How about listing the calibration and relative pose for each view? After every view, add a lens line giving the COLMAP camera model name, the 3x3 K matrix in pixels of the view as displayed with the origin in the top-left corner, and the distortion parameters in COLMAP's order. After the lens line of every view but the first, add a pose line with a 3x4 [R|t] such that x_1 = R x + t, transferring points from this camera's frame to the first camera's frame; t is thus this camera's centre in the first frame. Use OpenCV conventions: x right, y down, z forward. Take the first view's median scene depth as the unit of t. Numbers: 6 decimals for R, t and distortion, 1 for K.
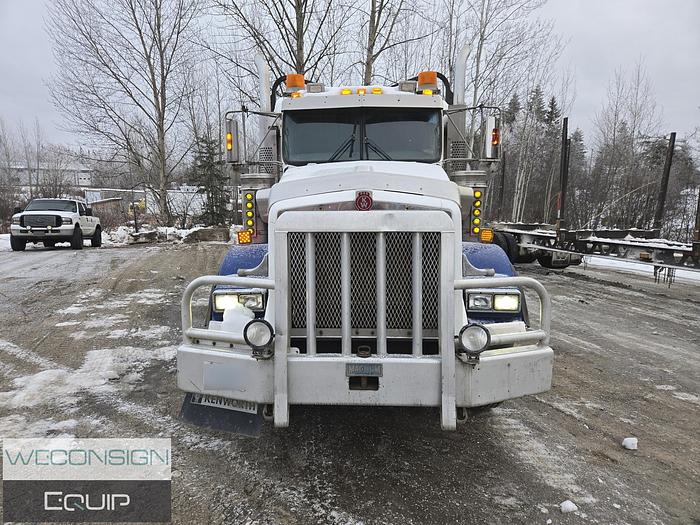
lens RADIAL K [[468.4, 0, 345.2], [0, 468.4, 259.7], [0, 0, 1]] dist [0.068395, -0.055419]
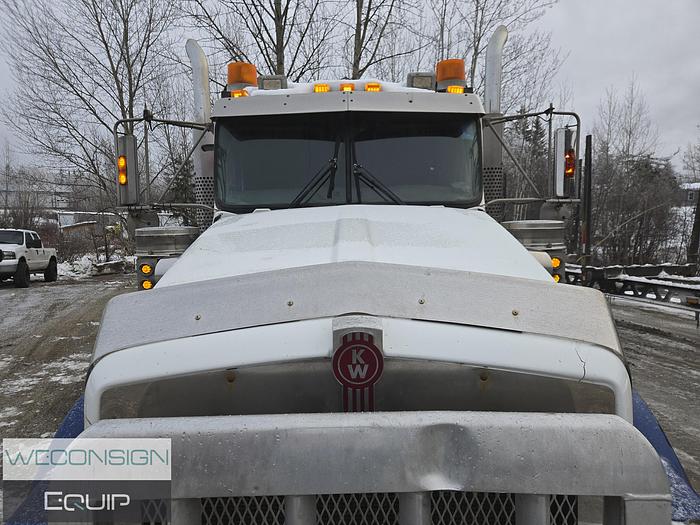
lens RADIAL K [[468.4, 0, 351.4], [0, 468.4, 261.8], [0, 0, 1]] dist [0.068395, -0.055419]
pose [[0.999180, -0.012452, 0.038534, 0.013751], [0.013803, 0.999292, -0.034995, -0.109701], [-0.038071, 0.035499, 0.998644, 0.392631]]
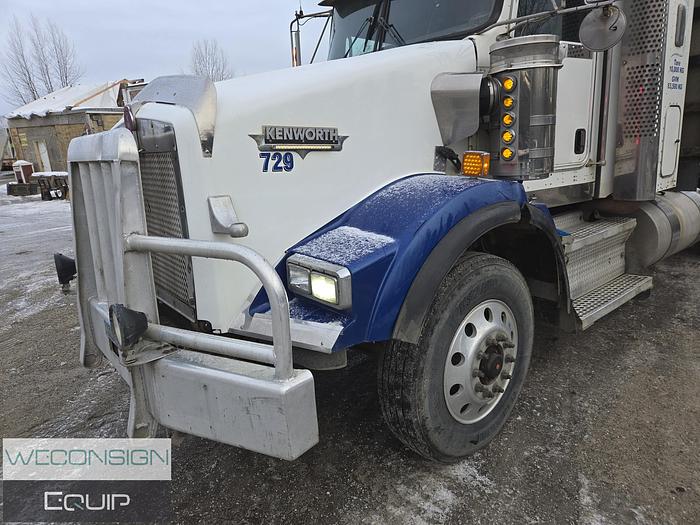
lens RADIAL K [[468.4, 0, 350.1], [0, 468.4, 257.3], [0, 0, 1]] dist [0.068395, -0.055419]
pose [[0.657520, 0.142302, -0.739877, 0.608366], [-0.033560, 0.986559, 0.159923, -0.027903], [0.752690, -0.080322, 0.653458, 0.522689]]
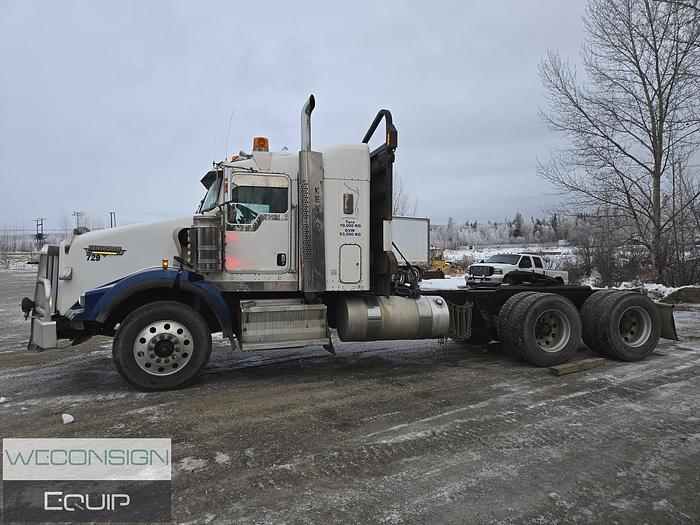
lens RADIAL K [[468.4, 0, 345.5], [0, 468.4, 262.0], [0, 0, 1]] dist [0.068395, -0.055419]
pose [[0.318766, -0.001907, -0.947831, 1.721670], [-0.112383, 0.992868, -0.039793, -0.059439], [0.941147, 0.119205, 0.316278, 1.042843]]
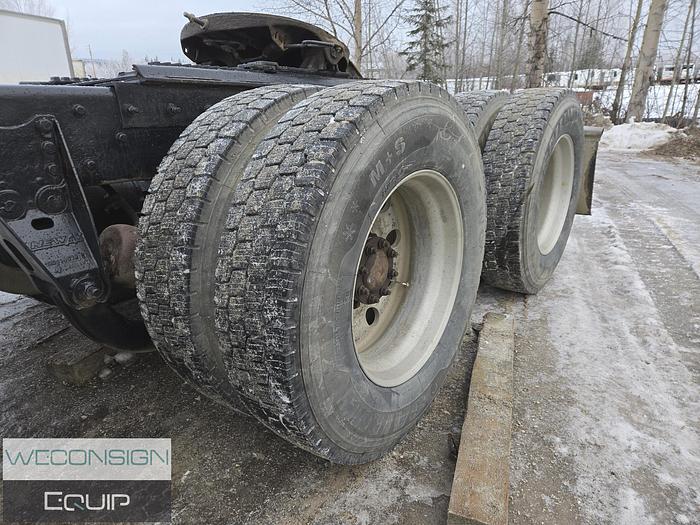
lens RADIAL K [[468.4, 0, 353.3], [0, 468.4, 261.2], [0, 0, 1]] dist [0.068395, -0.055419]
pose [[0.819852, 0.171474, -0.546297, 0.505731], [-0.056743, 0.973739, 0.220485, -0.050209], [0.569757, -0.149766, 0.808051, 2.003060]]
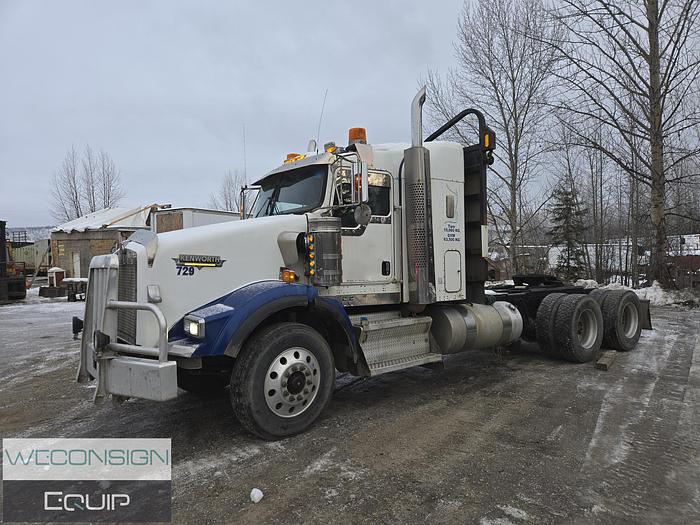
lens RADIAL K [[468.4, 0, 348.3], [0, 468.4, 261.0], [0, 0, 1]] dist [0.068395, -0.055419]
pose [[0.627320, -0.012672, -0.778658, 1.208600], [-0.076328, 0.994053, -0.077670, -0.013634], [0.775012, 0.108157, 0.622622, 0.423286]]
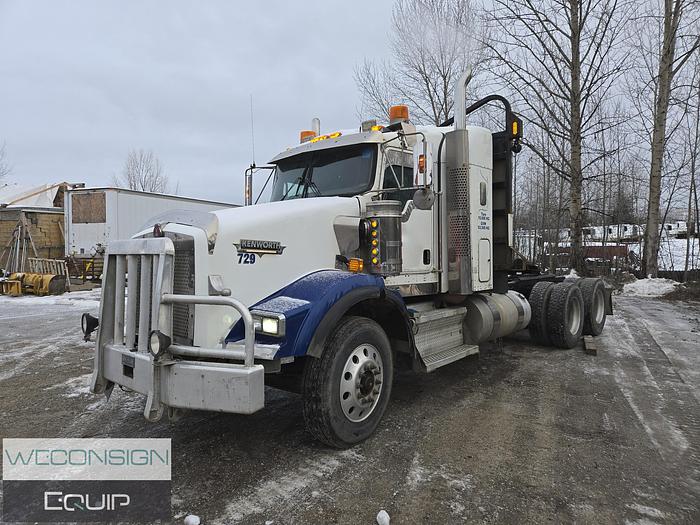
lens RADIAL K [[468.4, 0, 346.2], [0, 468.4, 253.3], [0, 0, 1]] dist [0.068395, -0.055419]
pose [[0.761494, 0.000122, -0.648172, 0.898706], [-0.070247, 0.994125, -0.082341, 0.004669], [0.644355, 0.108234, 0.757029, 0.244530]]
